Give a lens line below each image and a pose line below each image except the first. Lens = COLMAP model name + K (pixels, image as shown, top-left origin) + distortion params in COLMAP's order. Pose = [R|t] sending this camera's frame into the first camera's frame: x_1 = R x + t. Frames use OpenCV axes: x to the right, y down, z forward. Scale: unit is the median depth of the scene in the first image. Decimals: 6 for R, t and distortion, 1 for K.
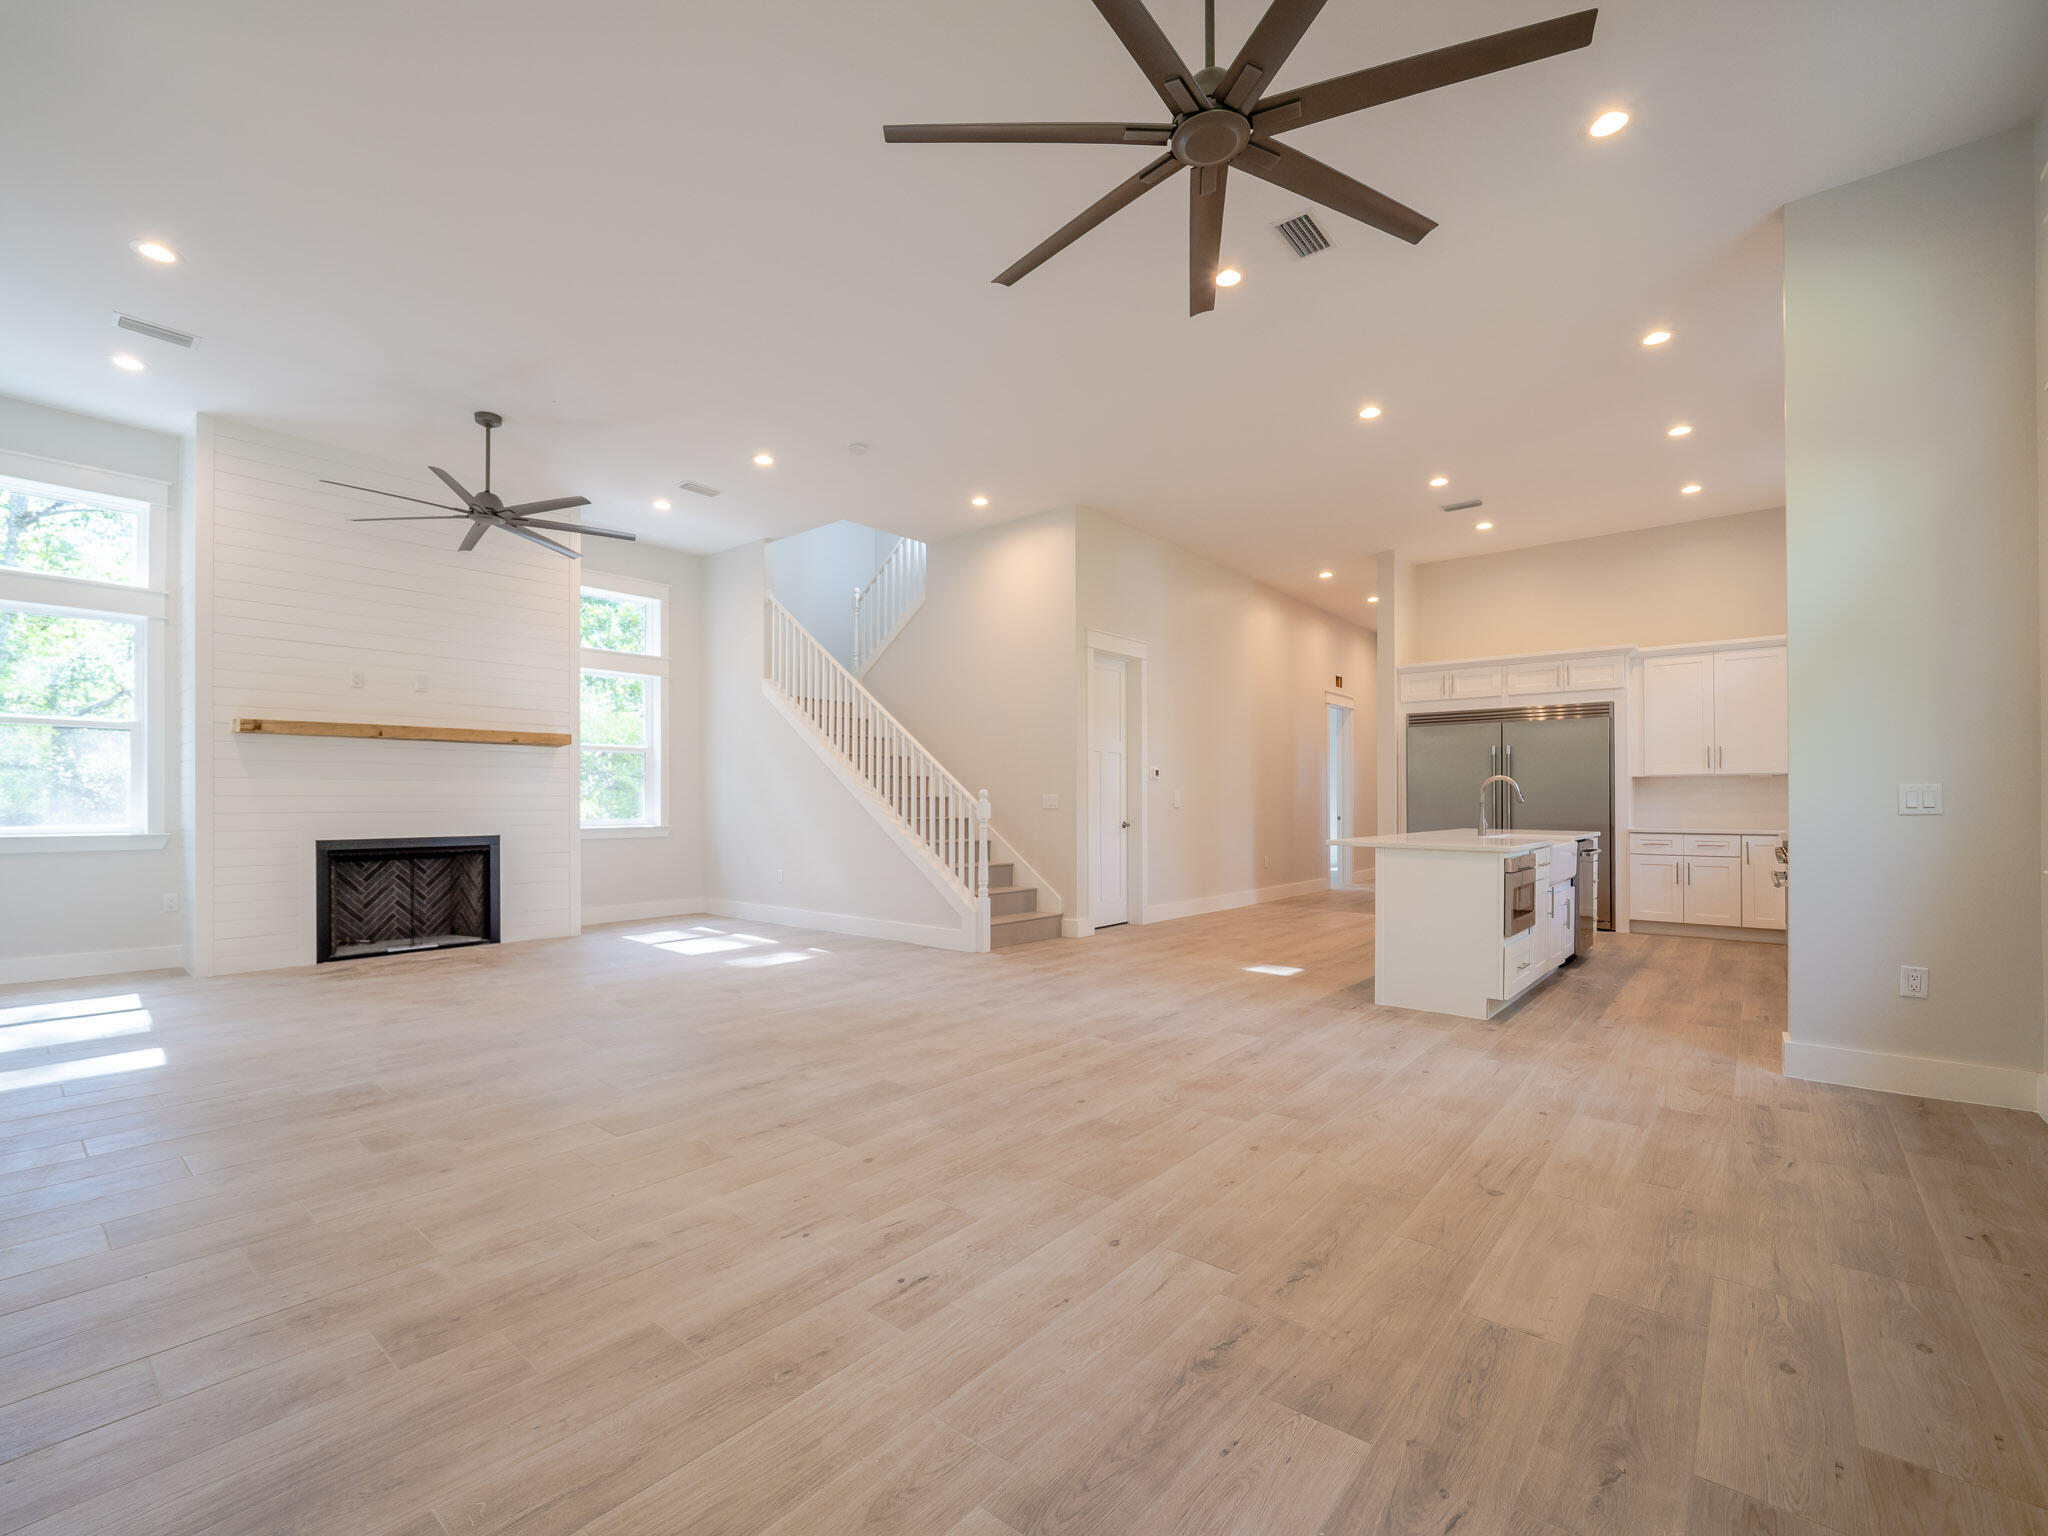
lens RADIAL K [[904.8, 0, 977.7], [0, 904.8, 797.2], [0, 0, 1]] dist [-0.011577, 0.000055]
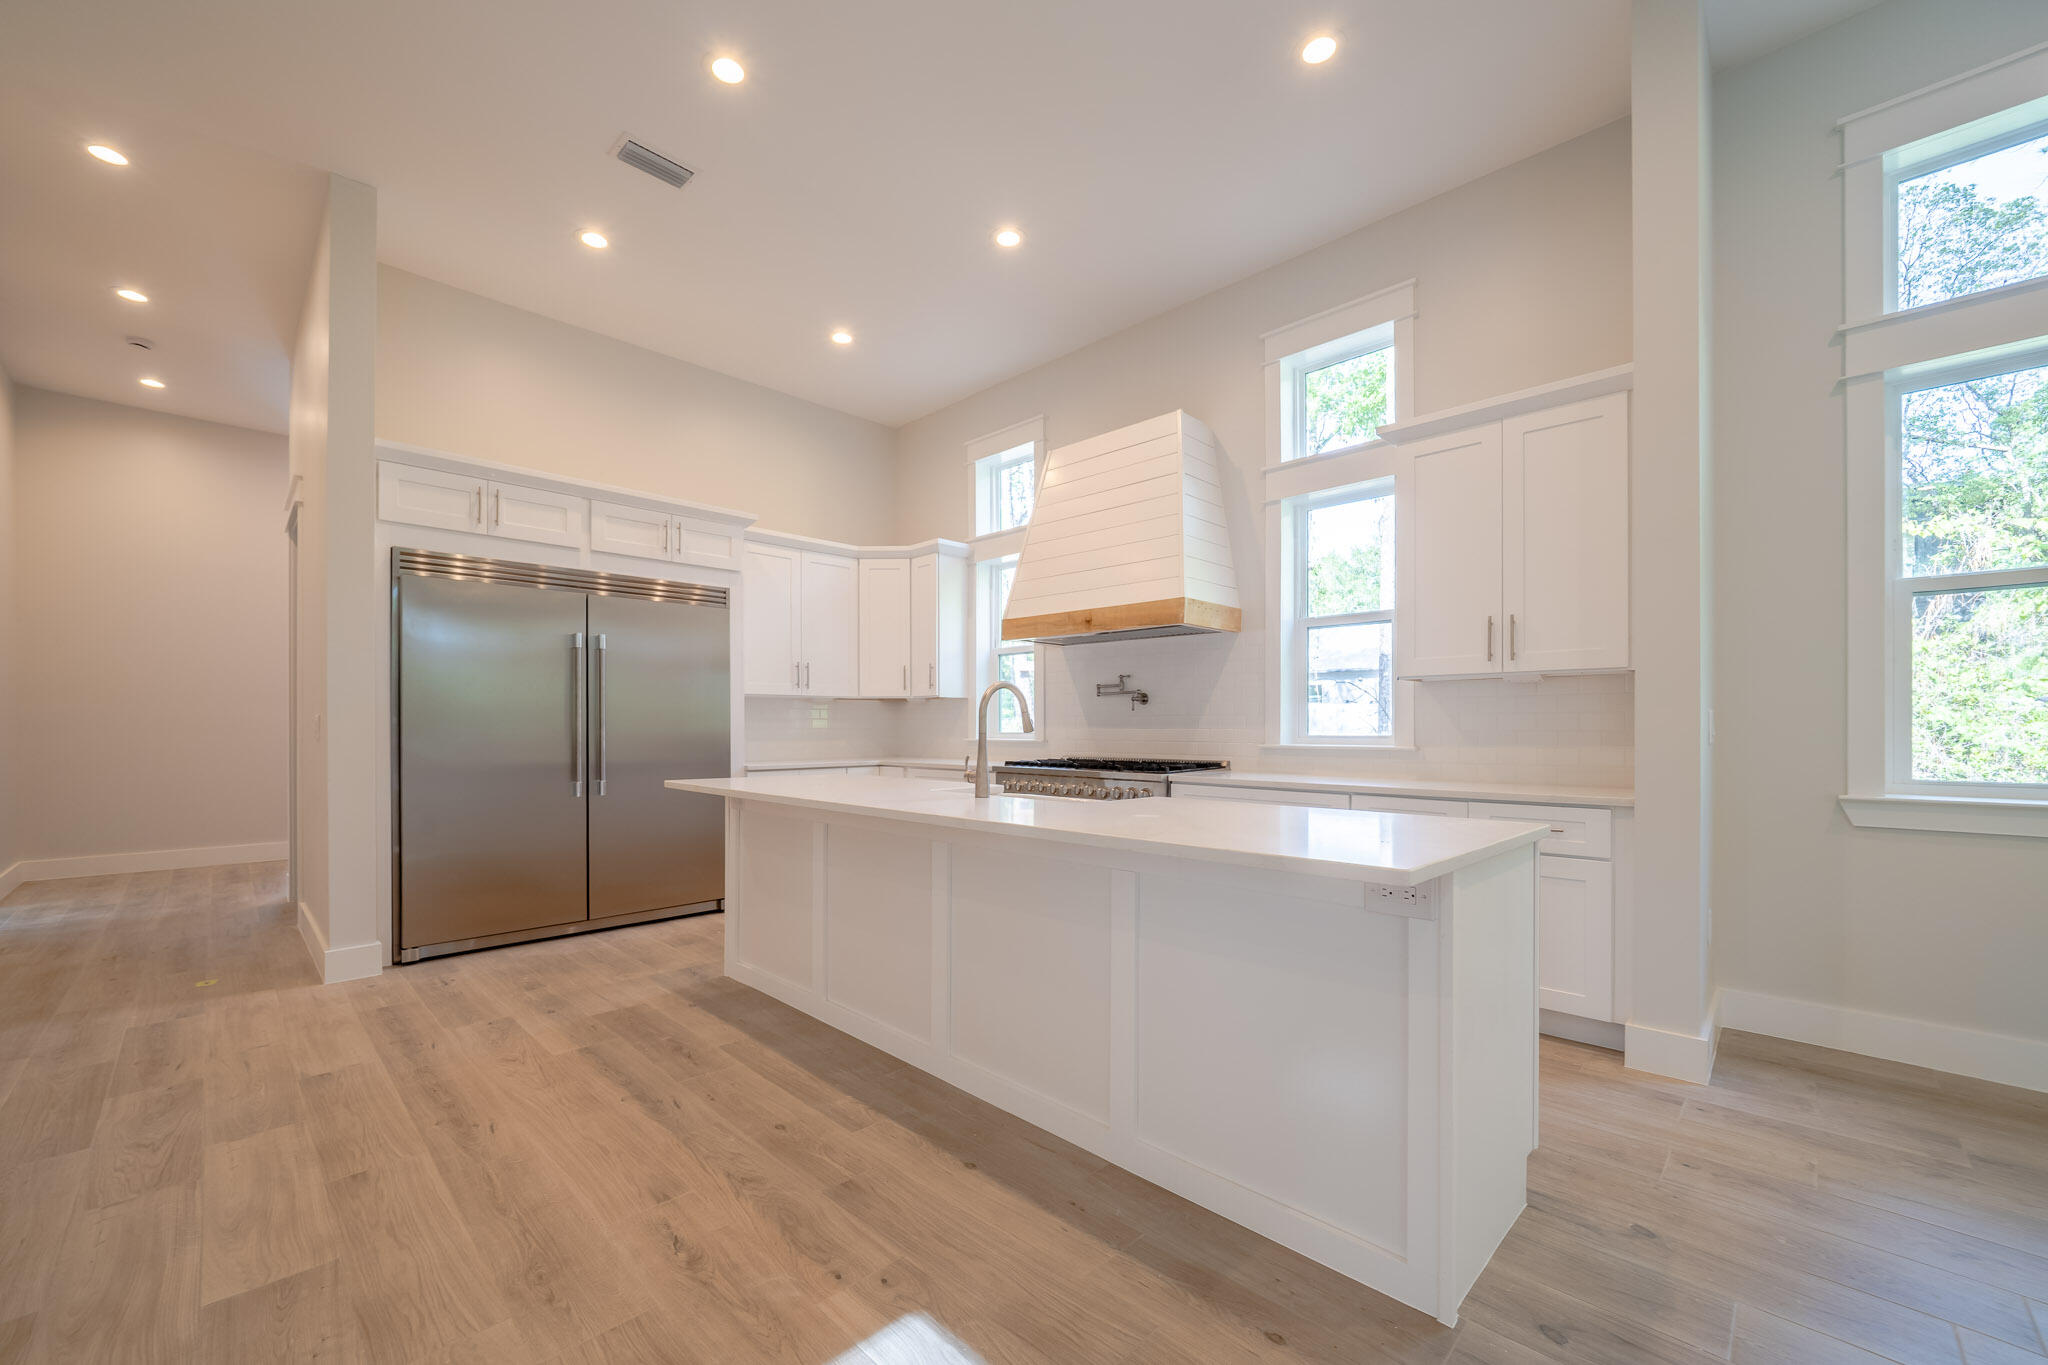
lens RADIAL K [[845.6, 0, 1158.8], [0, 845.6, 719.7], [0, 0, 1]] dist [0.001283, 0.000196]
pose [[0.096200, 0.015284, 0.995245, 0.073073], [0.005668, 0.999857, -0.015903, 0.010149], [-0.995346, 0.007171, 0.096100, 0.597911]]
